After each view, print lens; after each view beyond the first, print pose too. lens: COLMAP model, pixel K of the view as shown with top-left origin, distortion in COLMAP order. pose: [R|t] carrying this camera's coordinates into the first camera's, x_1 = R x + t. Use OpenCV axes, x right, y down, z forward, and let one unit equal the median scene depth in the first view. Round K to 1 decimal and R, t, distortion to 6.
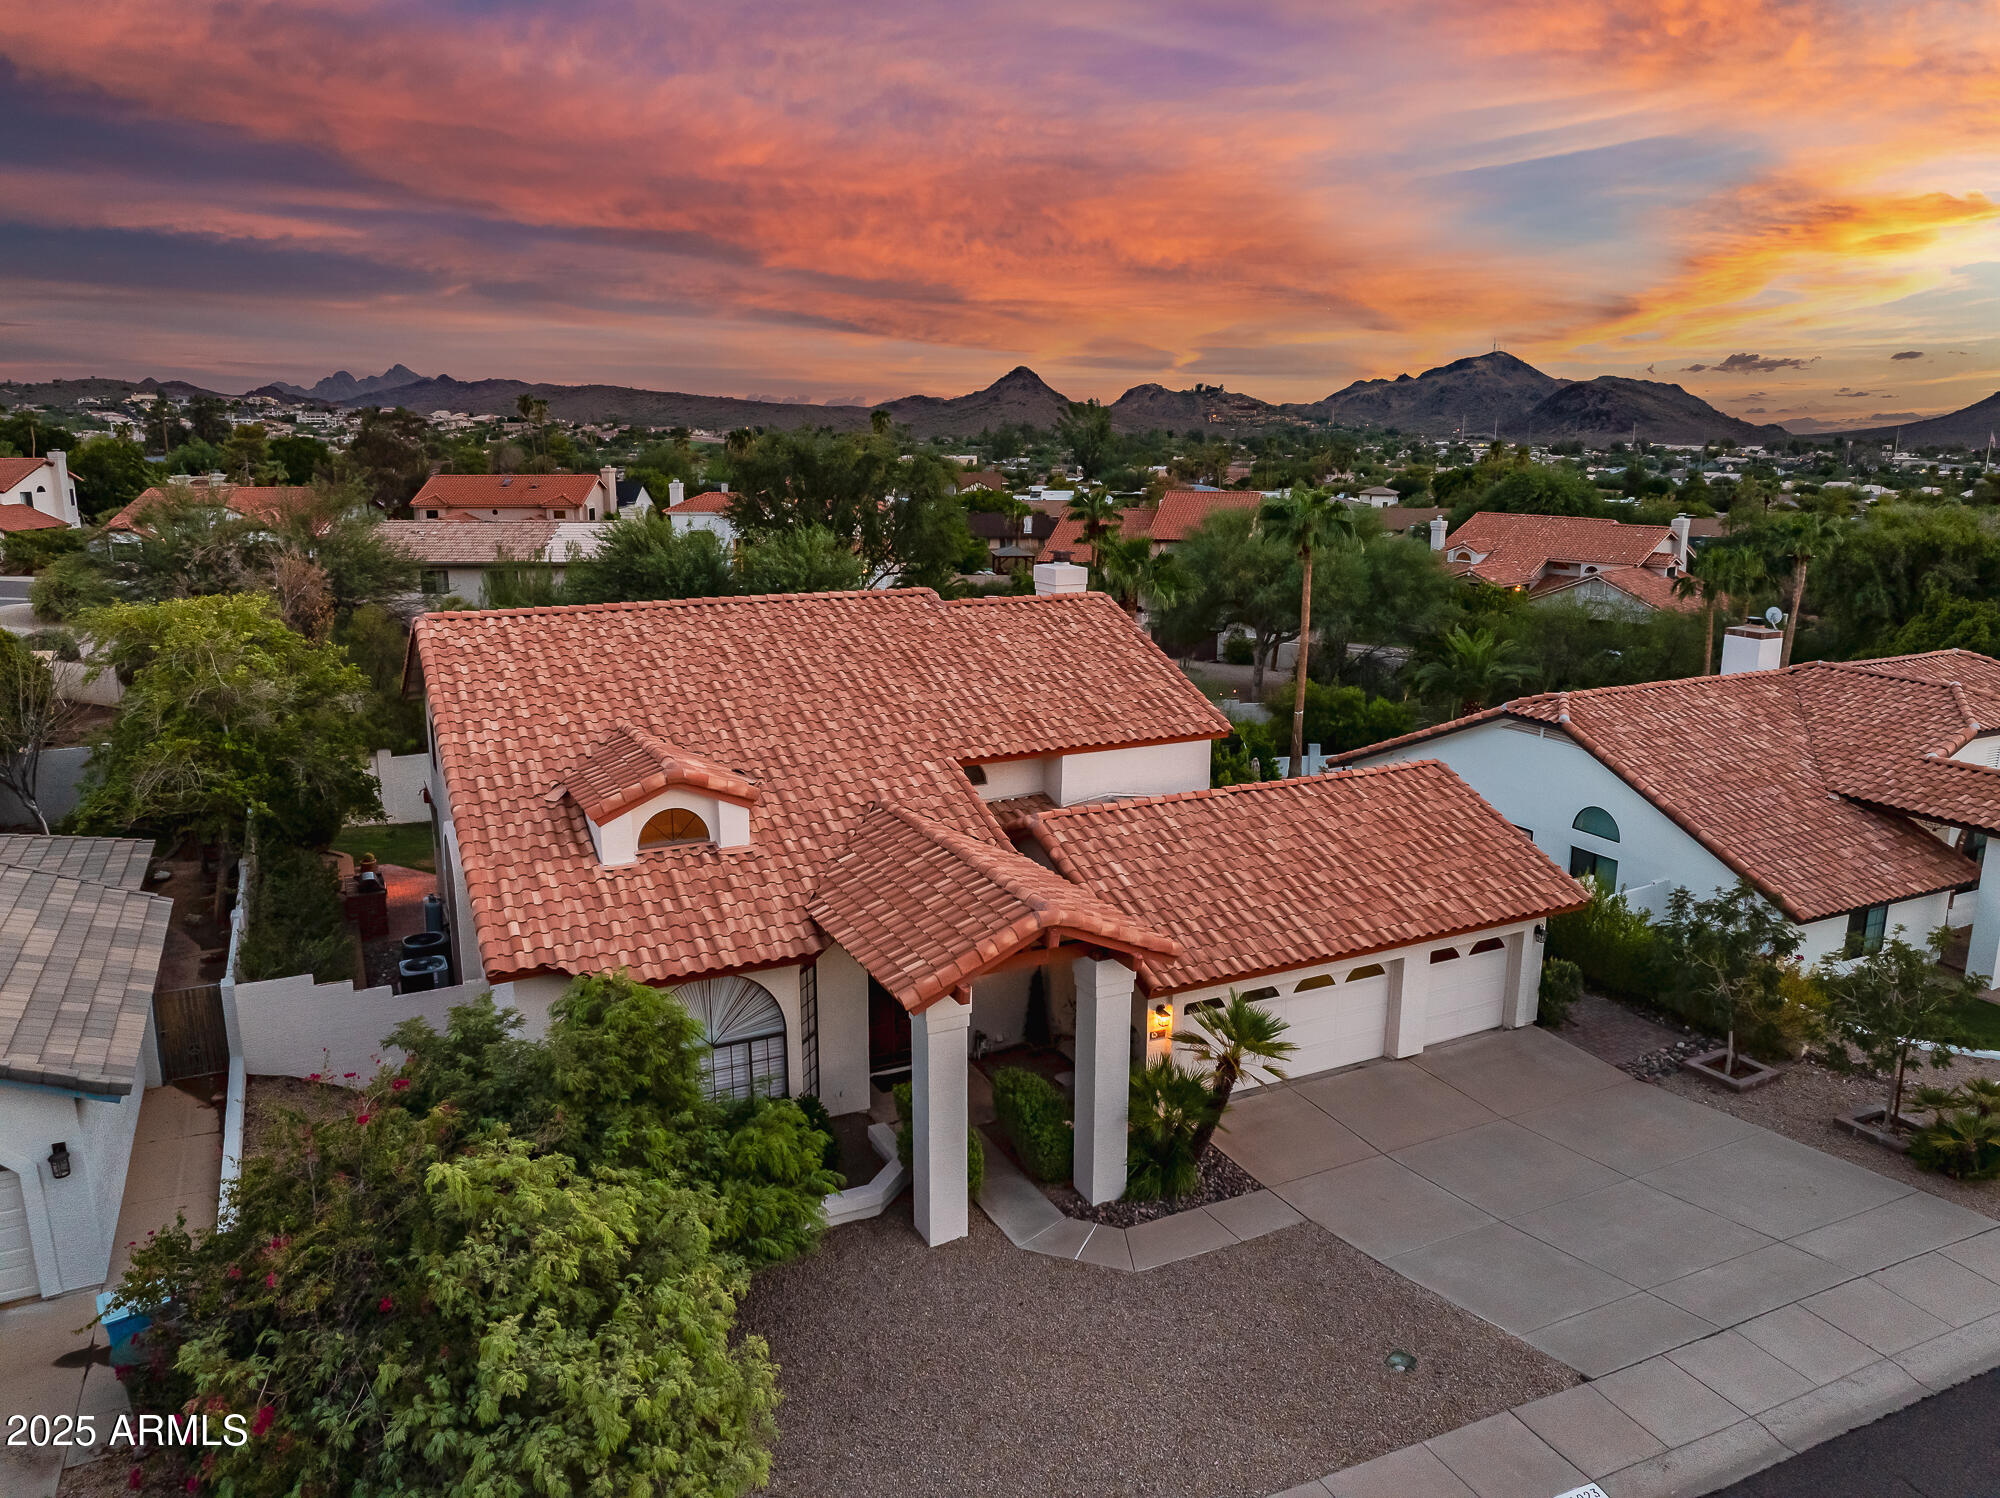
lens RADIAL K [[1414.9, 0, 1000.0], [0, 1414.9, 749.0], [0, 0, 1]] dist [-0.035706, -0.003531]
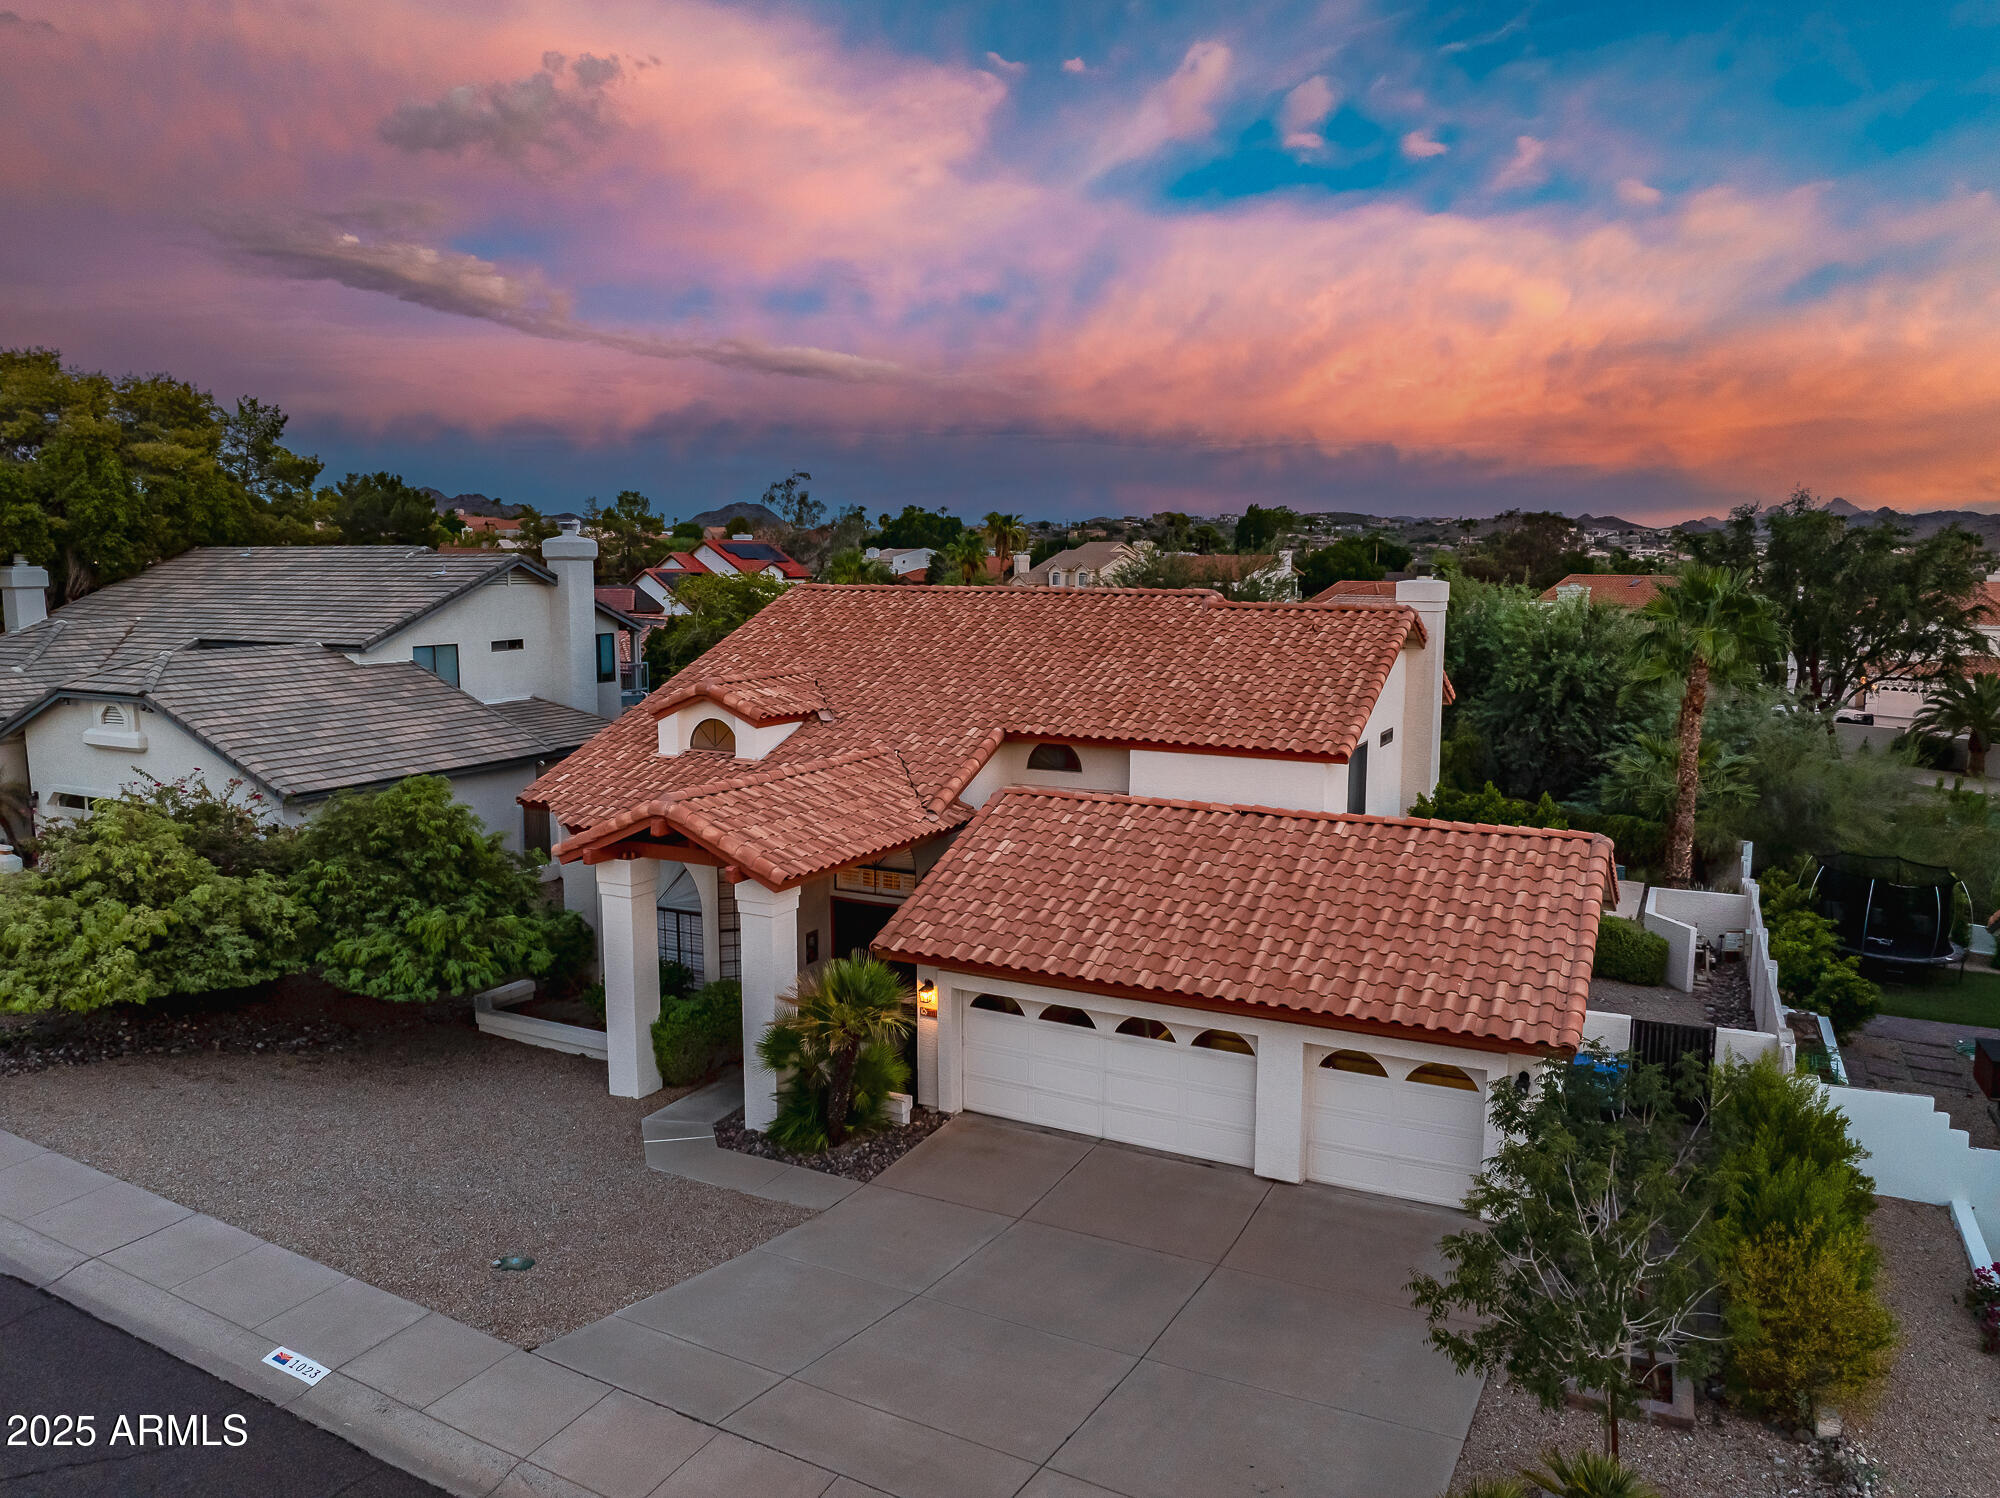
lens RADIAL K [[1414.9, 0, 1000.0], [0, 1414.9, 749.0], [0, 0, 1]] dist [-0.035706, -0.003531]
pose [[0.592708, 0.105145, -0.798525, 0.789547], [-0.180274, 0.983607, -0.004294, 0.025280], [0.784983, 0.146498, 0.601947, 0.417073]]
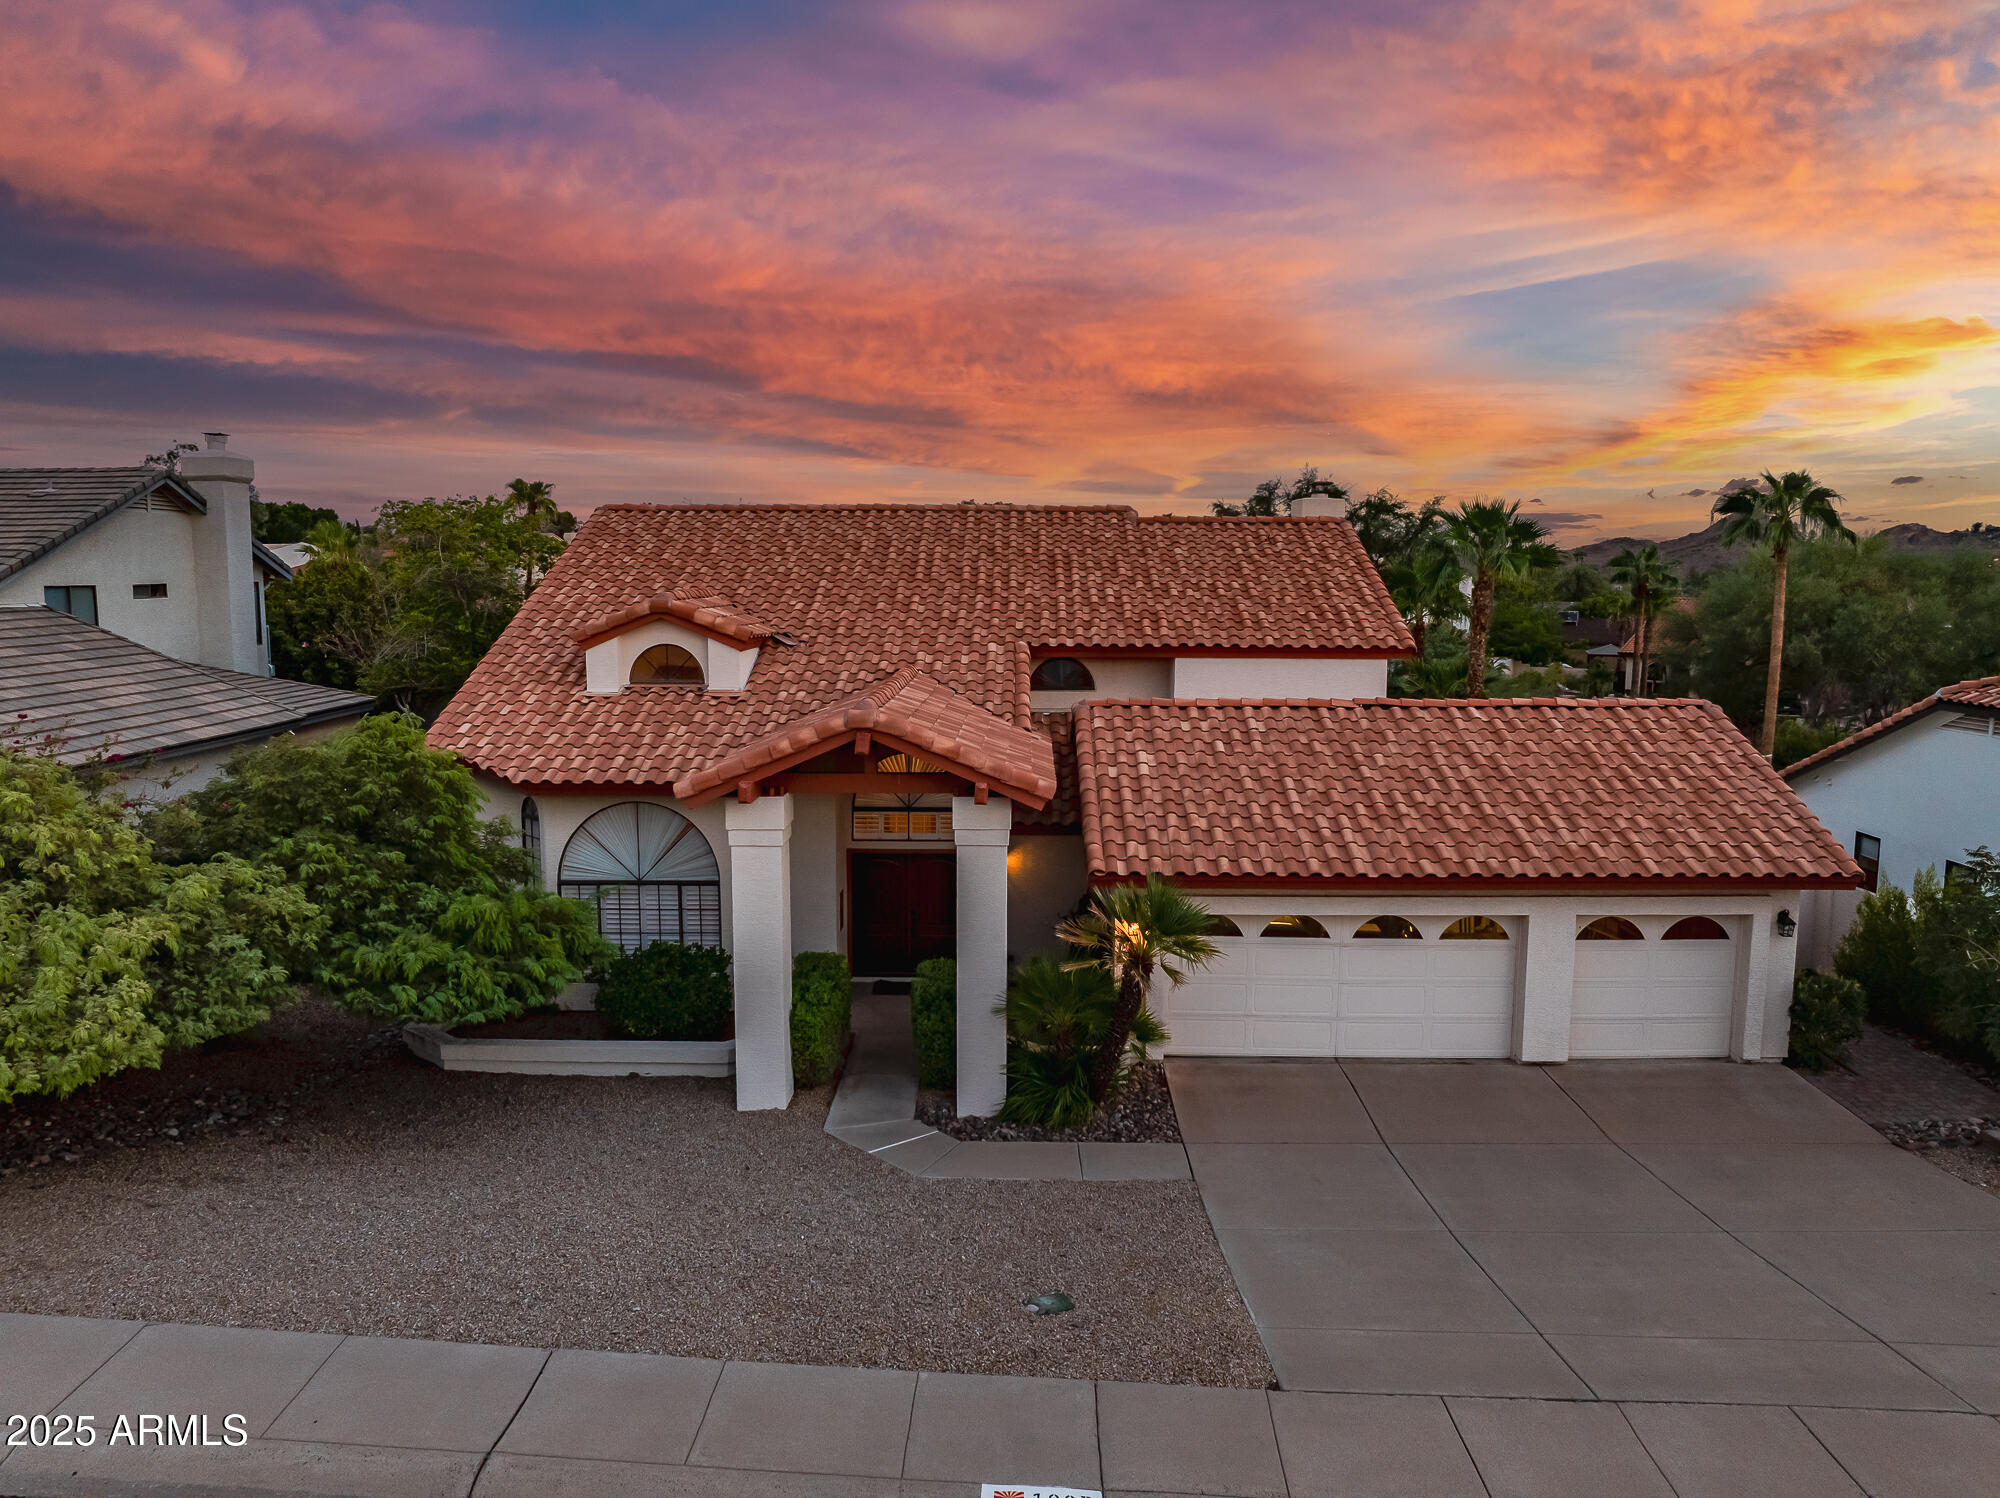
lens RADIAL K [[1414.9, 0, 1000.0], [0, 1414.9, 749.0], [0, 0, 1]] dist [-0.035706, -0.003531]
pose [[0.888188, 0.056299, -0.456018, 0.370055], [-0.102236, 0.991800, -0.076679, 0.146115], [0.447962, 0.114727, 0.886661, 0.227224]]
